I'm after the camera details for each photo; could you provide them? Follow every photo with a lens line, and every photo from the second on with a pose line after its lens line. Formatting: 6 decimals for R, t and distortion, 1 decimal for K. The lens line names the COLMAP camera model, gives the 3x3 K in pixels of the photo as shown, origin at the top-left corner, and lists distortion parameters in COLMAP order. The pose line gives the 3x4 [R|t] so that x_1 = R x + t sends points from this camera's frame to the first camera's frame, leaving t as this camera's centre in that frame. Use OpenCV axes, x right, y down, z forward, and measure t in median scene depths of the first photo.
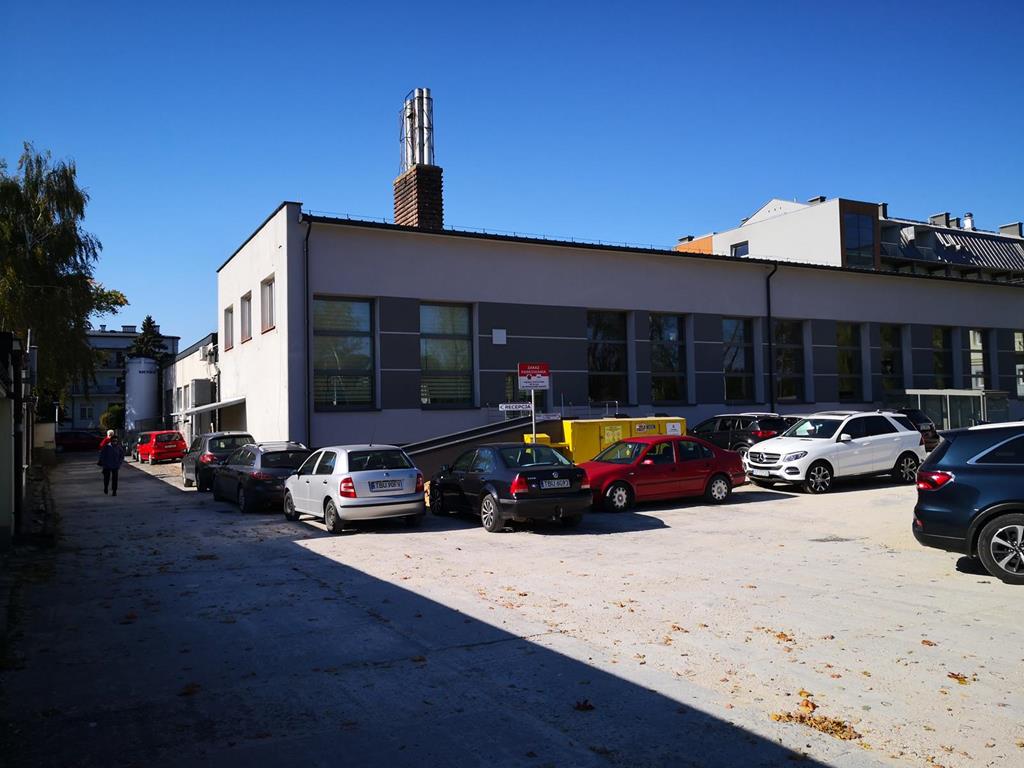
lens RADIAL K [[831.7, 0, 512.0], [0, 831.7, 384.0], [0, 0, 1]] dist [0.006412, 0.002772]
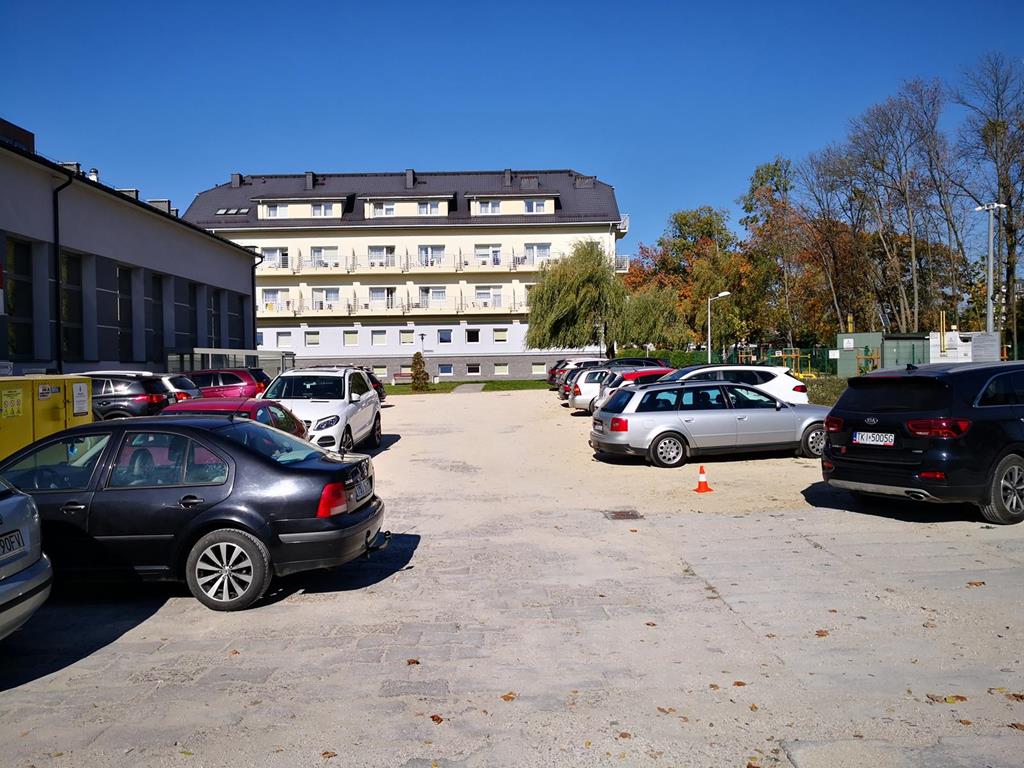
lens RADIAL K [[831.7, 0, 512.0], [0, 831.7, 384.0], [0, 0, 1]] dist [0.006412, 0.002772]
pose [[0.471372, -0.006052, 0.881914, -0.156656], [-0.026556, 0.999426, 0.021052, 0.017700], [-0.881535, -0.033344, 0.470940, 0.287668]]
